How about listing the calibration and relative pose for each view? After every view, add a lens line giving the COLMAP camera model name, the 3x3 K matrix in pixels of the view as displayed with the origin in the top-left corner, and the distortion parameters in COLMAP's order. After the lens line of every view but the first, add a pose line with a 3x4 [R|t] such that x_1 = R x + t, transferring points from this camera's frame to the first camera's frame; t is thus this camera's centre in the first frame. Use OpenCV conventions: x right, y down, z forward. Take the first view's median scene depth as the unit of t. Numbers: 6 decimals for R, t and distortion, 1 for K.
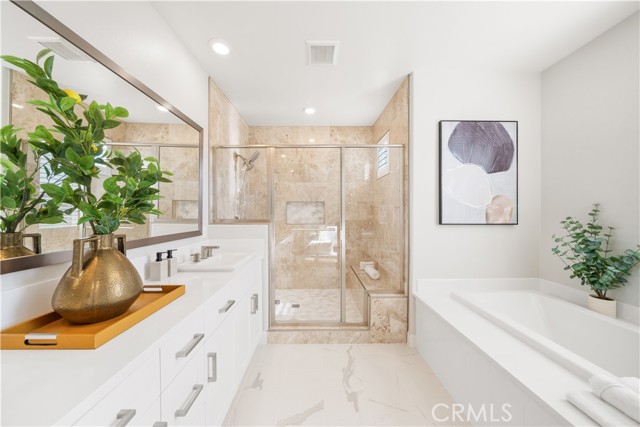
lens RADIAL K [[219.1, 0, 316.6], [0, 219.1, 210.6], [0, 0, 1]] dist [0.000578, -0.000066]
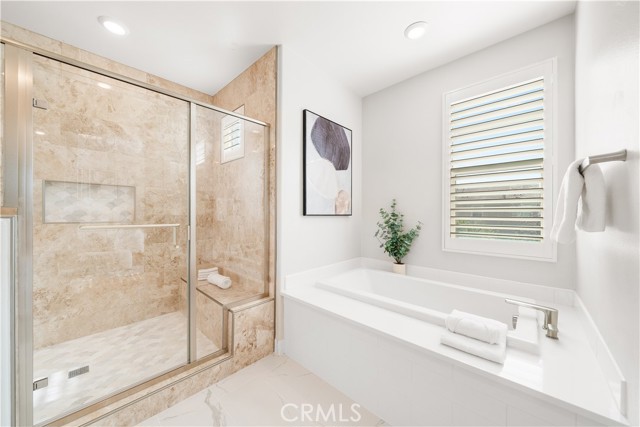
lens RADIAL K [[233.9, 0, 329.3], [0, 233.9, 210.3], [0, 0, 1]] dist [-0.001301, -0.000099]
pose [[0.693058, 0.006959, 0.720849, -0.103784], [-0.010368, 0.999946, 0.000316, 0.036726], [-0.720808, -0.007693, 0.693093, 0.192875]]
